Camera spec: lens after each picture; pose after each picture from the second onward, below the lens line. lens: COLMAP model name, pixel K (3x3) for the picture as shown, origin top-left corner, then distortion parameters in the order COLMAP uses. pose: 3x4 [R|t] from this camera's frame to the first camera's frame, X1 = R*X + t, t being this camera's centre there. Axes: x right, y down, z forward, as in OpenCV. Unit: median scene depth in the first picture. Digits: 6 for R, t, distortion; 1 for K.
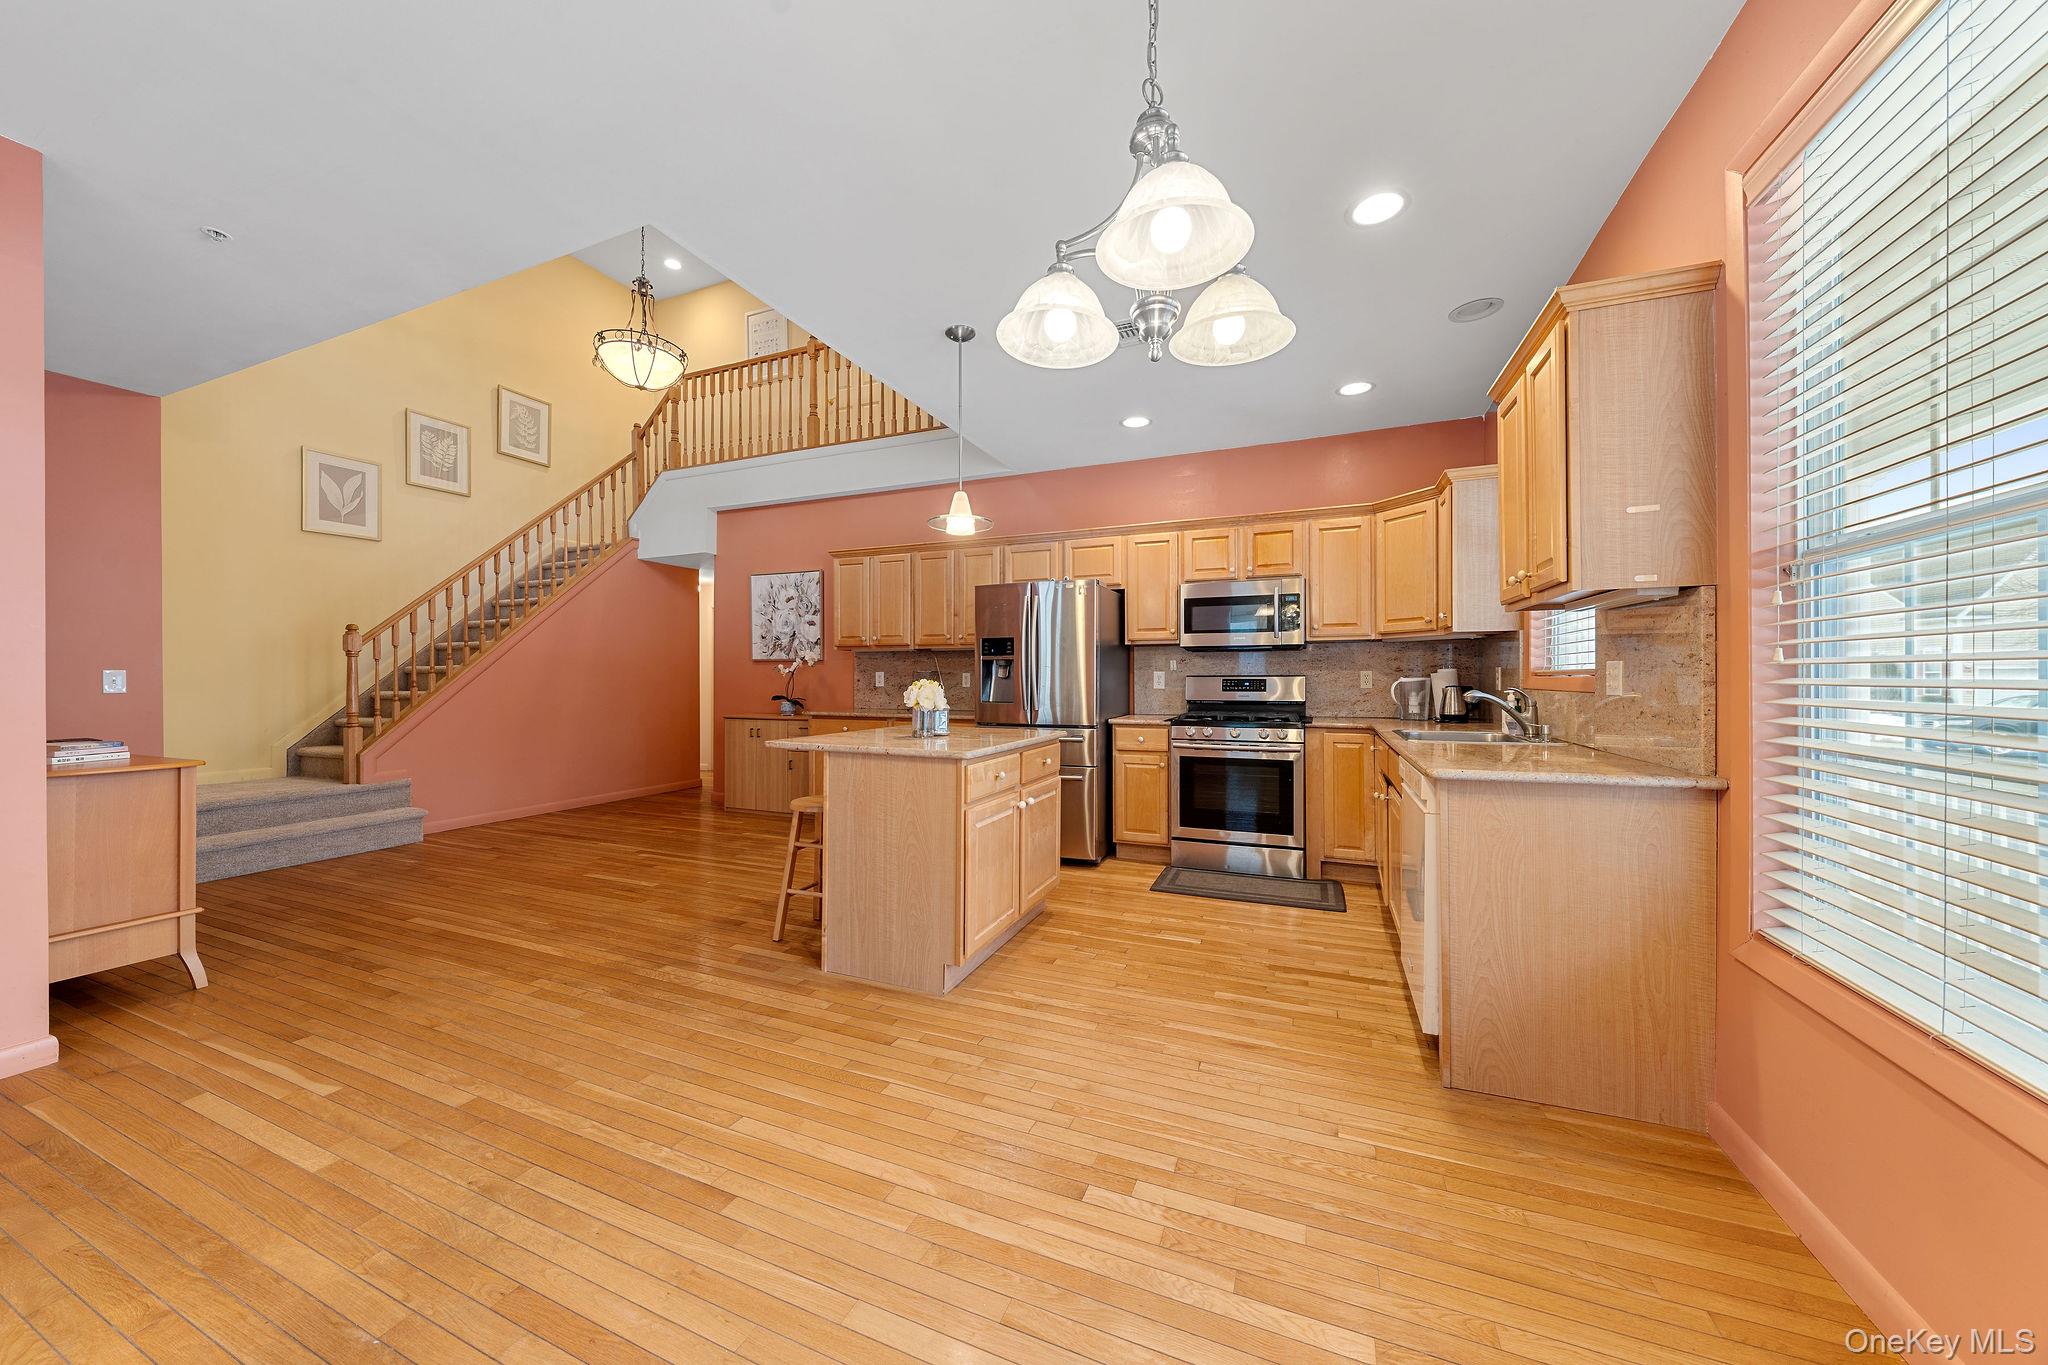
lens RADIAL K [[694.8, 0, 1018.5], [0, 694.8, 689.4], [0, 0, 1]] dist [-0.000356, 0.000065]
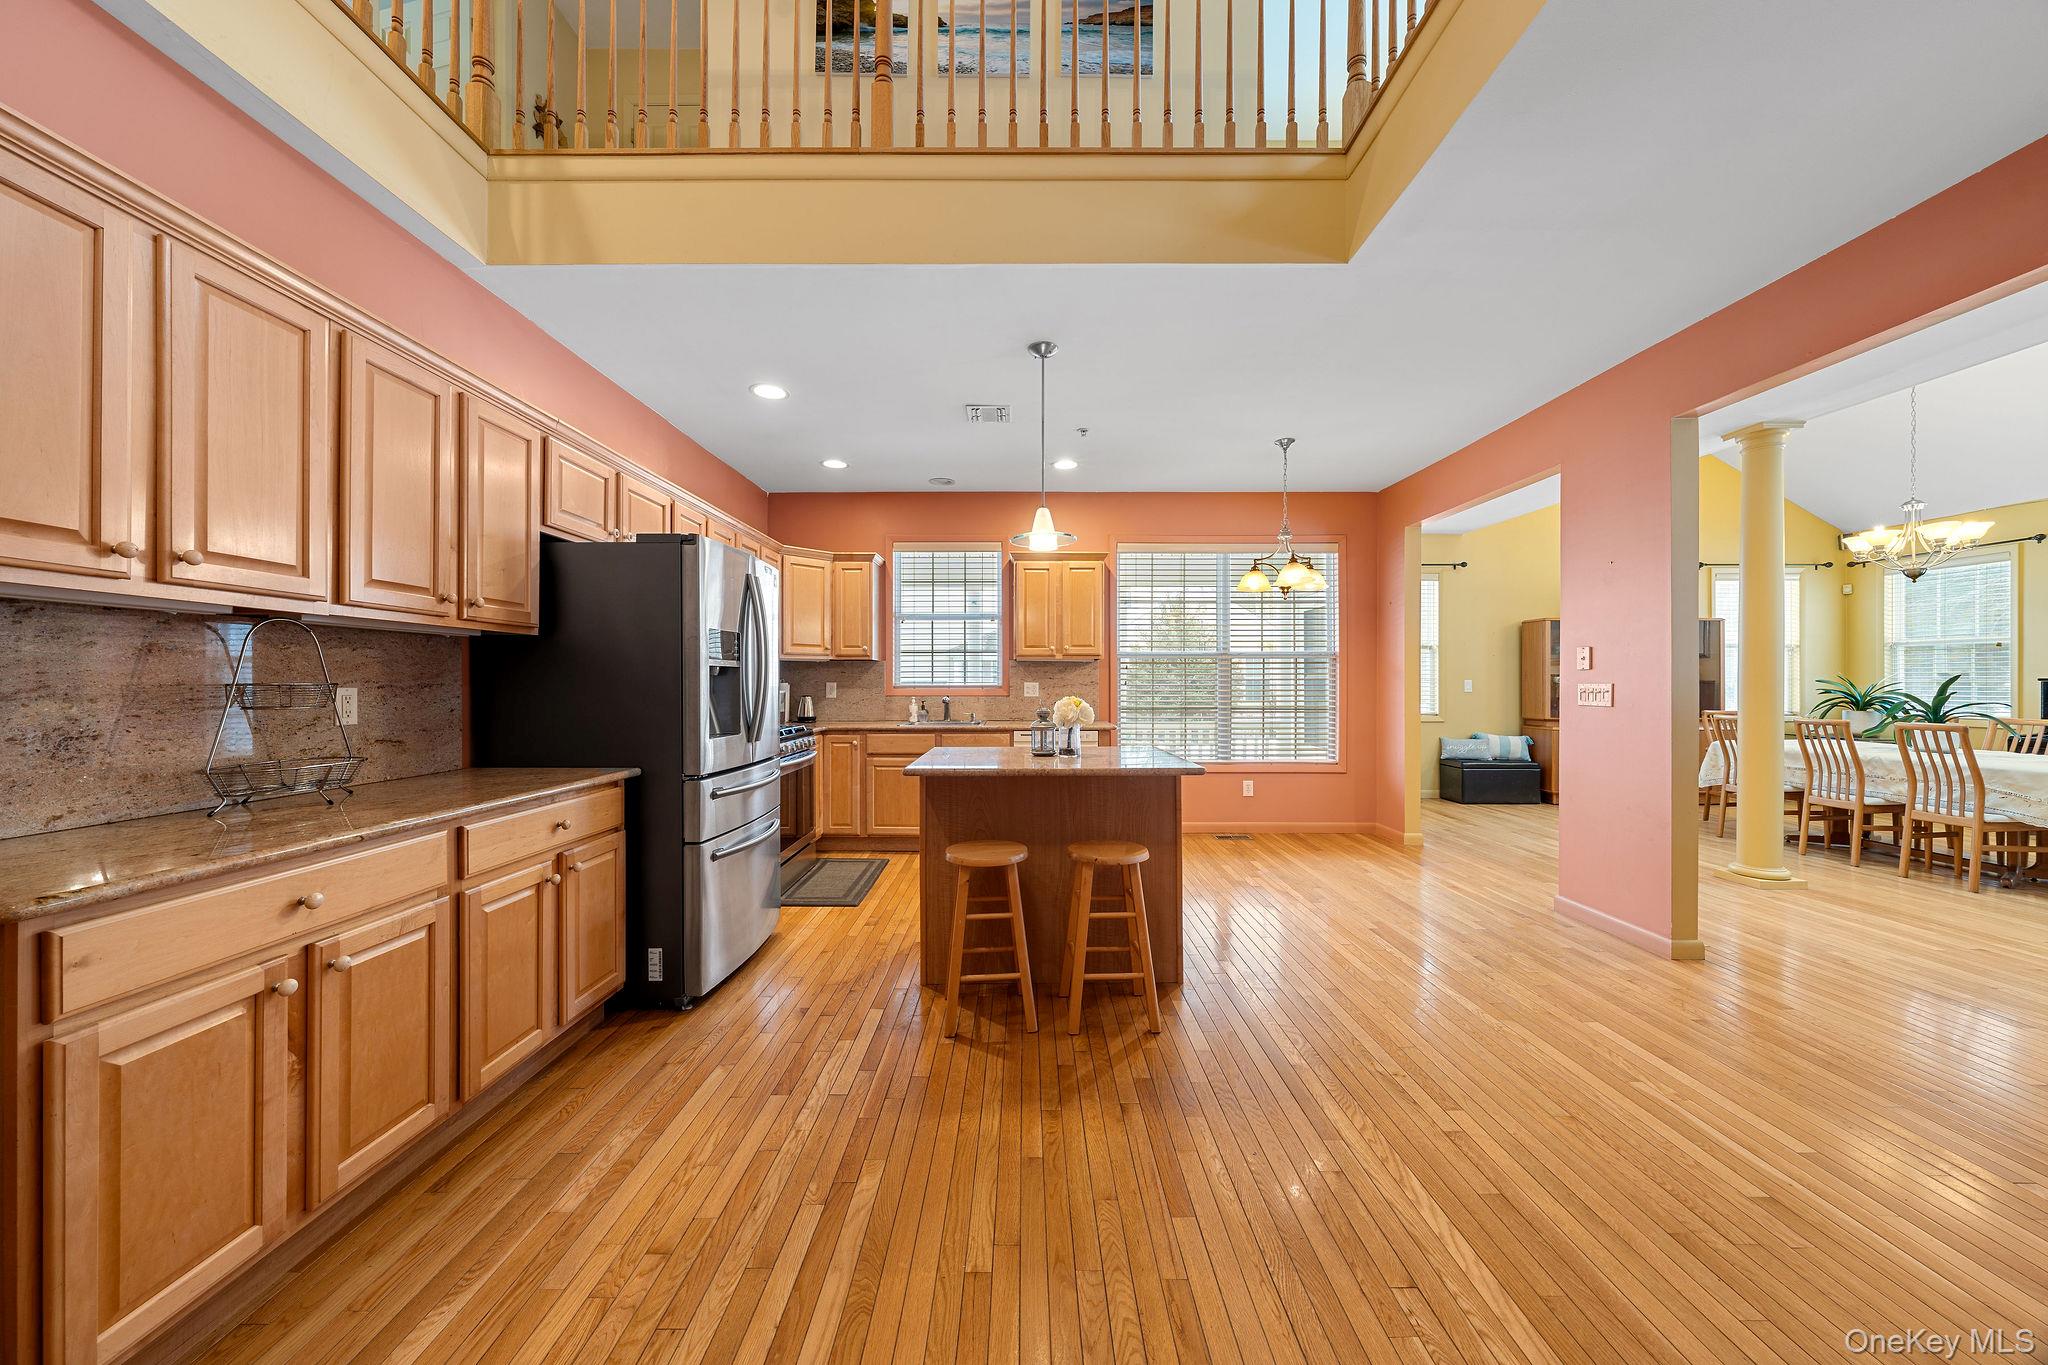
lens RADIAL K [[691.8, 0, 1024.0], [0, 691.8, 682.5], [0, 0, 1]] dist [-0.000550, 0.000022]
pose [[-0.385533, -0.002845, 0.922690, -1.100096], [0.014212, 0.999858, 0.009021, -0.046495], [-0.922585, 0.016591, -0.385438, 1.557151]]
